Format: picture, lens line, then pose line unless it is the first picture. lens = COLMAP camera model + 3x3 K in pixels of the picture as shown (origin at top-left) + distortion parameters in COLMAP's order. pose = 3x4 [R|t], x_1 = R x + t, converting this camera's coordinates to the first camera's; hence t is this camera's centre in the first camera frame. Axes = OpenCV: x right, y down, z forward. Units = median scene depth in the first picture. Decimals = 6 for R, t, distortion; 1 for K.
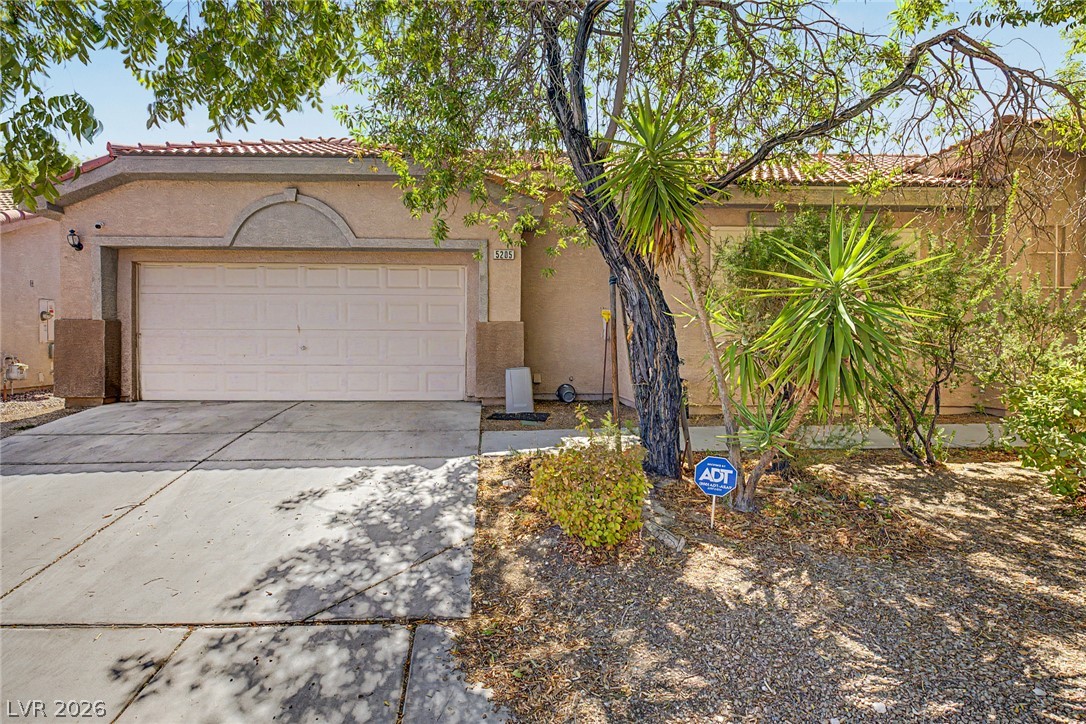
lens RADIAL K [[461.9, 0, 543.3], [0, 461.9, 357.6], [0, 0, 1]] dist [0.004666, -0.000317]
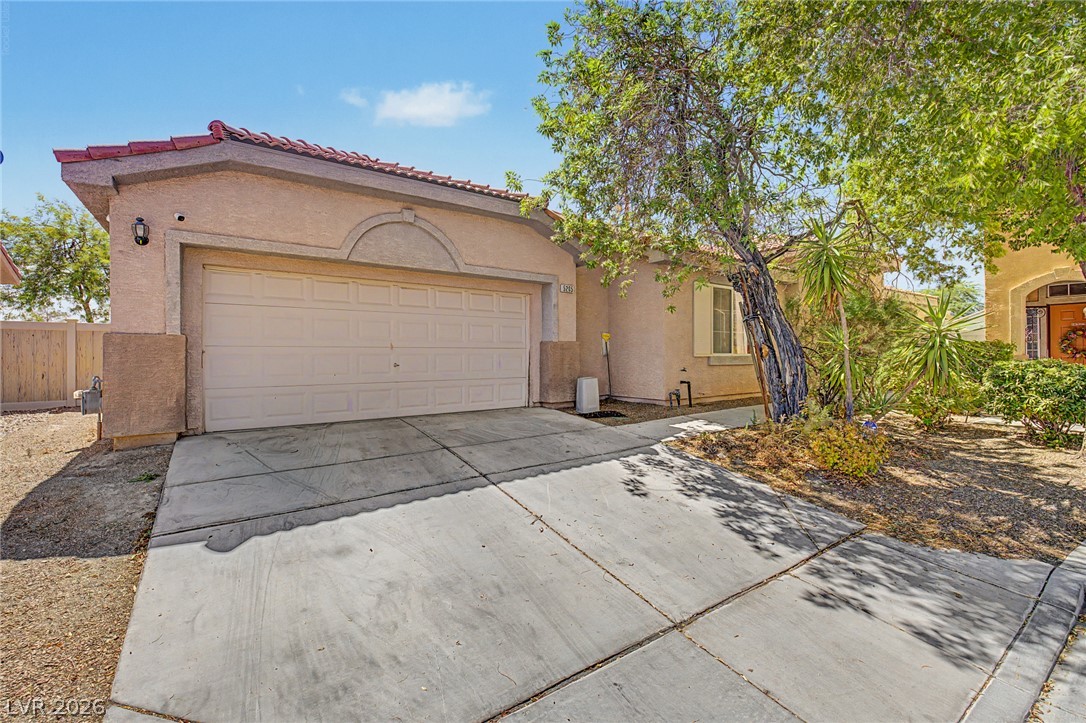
lens RADIAL K [[380.4, 0, 544.0], [0, 380.4, 357.3], [0, 0, 1]] dist [0.012052, -0.000086]
pose [[0.882492, -0.010939, 0.470200, -1.343132], [0.023063, 0.999533, -0.020032, -0.027871], [-0.469761, 0.028522, 0.882333, 0.232412]]
